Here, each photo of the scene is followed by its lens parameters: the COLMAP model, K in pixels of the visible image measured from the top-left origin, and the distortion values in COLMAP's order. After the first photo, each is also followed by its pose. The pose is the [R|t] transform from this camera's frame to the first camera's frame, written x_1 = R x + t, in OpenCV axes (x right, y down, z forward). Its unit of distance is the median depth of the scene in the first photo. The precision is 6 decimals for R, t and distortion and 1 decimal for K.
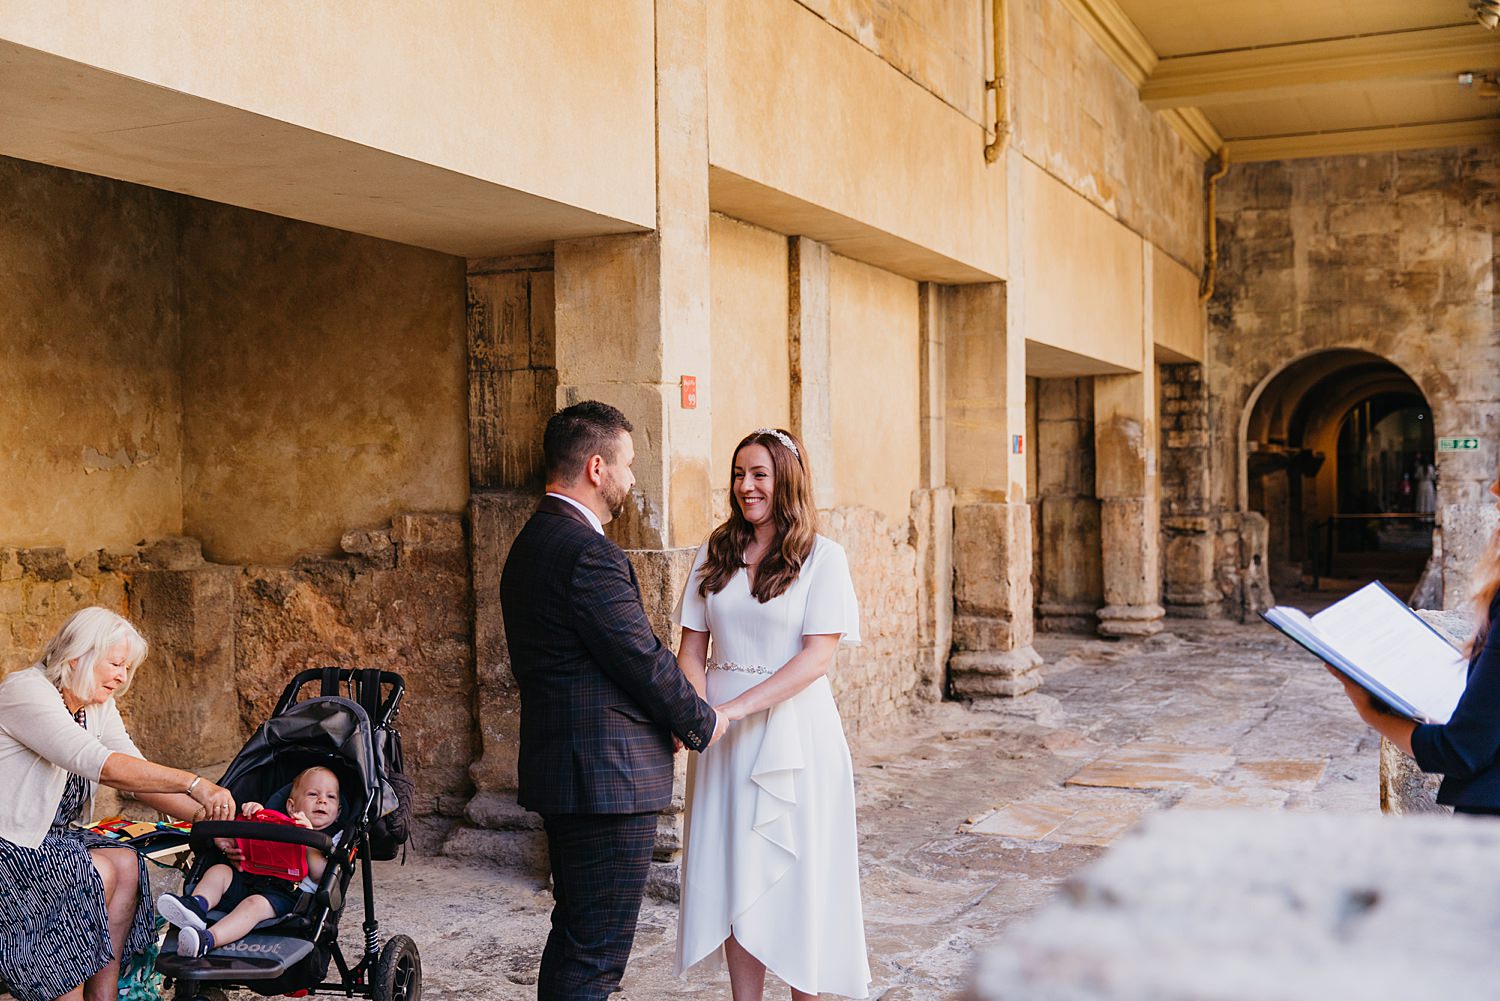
lens RADIAL K [[1780.7, 0, 746.9], [0, 1780.7, 496.8], [0, 0, 1]] dist [0.031901, 0.000000]
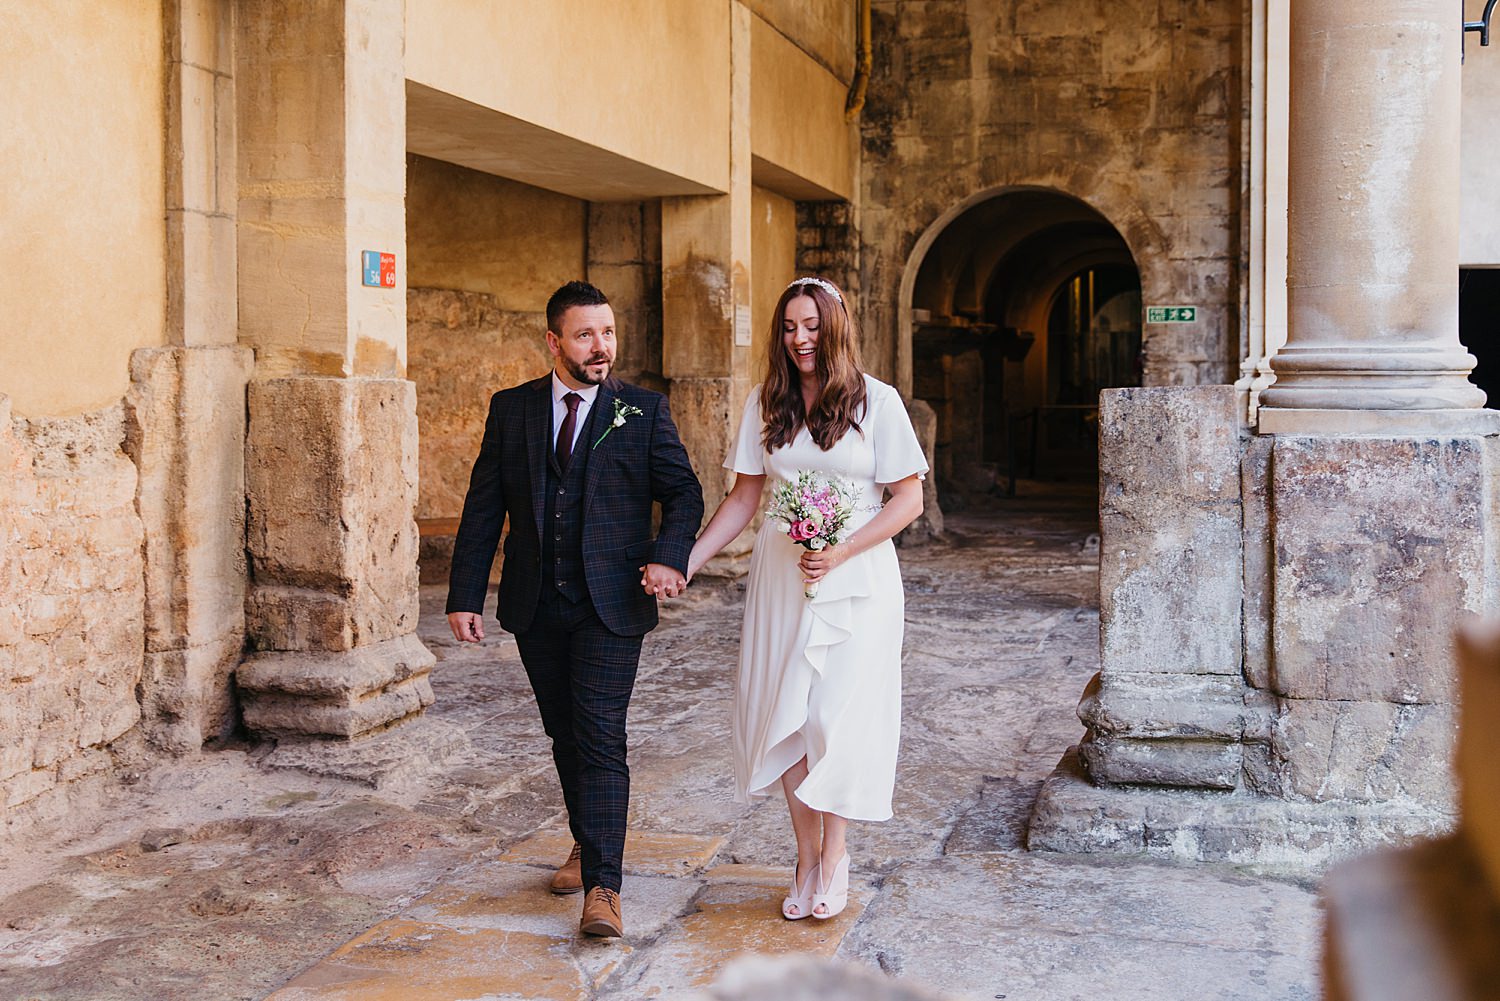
lens RADIAL K [[1780.7, 0, 802.9], [0, 1780.7, 429.2], [0, 0, 1]] dist [0.031901, 0.000000]
pose [[0.986666, 0.007751, 0.162572, 0.117611], [-0.011929, 0.999623, 0.024739, 0.002631], [-0.162319, -0.026348, 0.986387, 0.269495]]
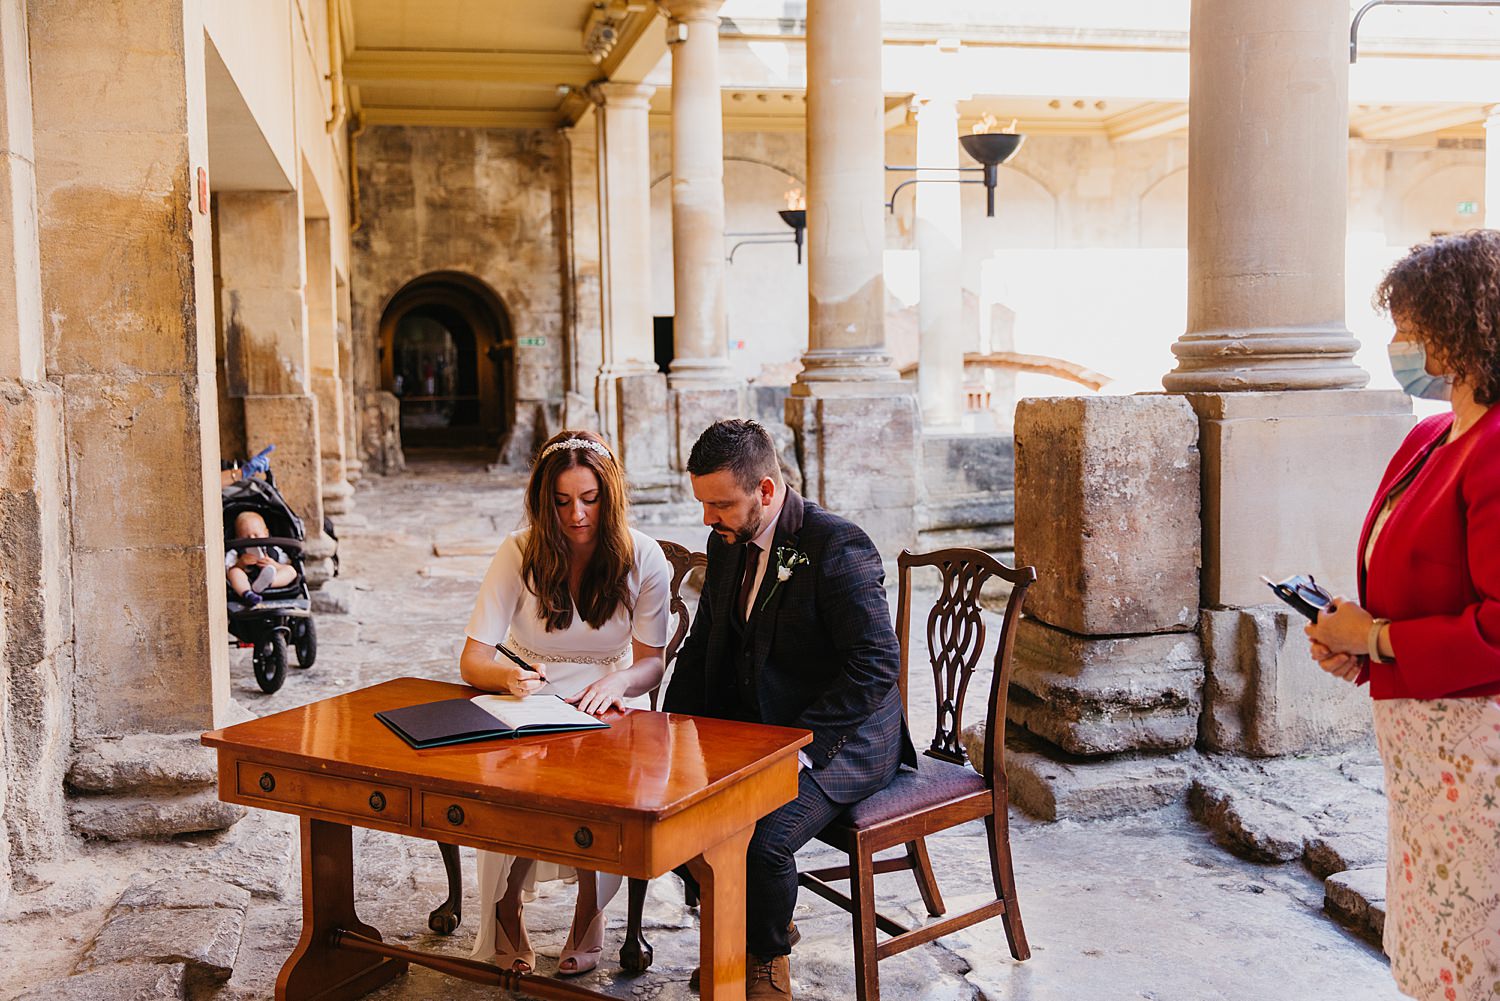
lens RADIAL K [[1599.9, 0, 747.7], [0, 1599.9, 495.6], [0, 0, 1]] dist [0.024657, 0.000000]
pose [[0.819621, -0.047334, 0.570947, -0.189265], [0.011628, 0.997750, 0.066026, 0.010245], [-0.572788, -0.047478, 0.818327, -0.136646]]
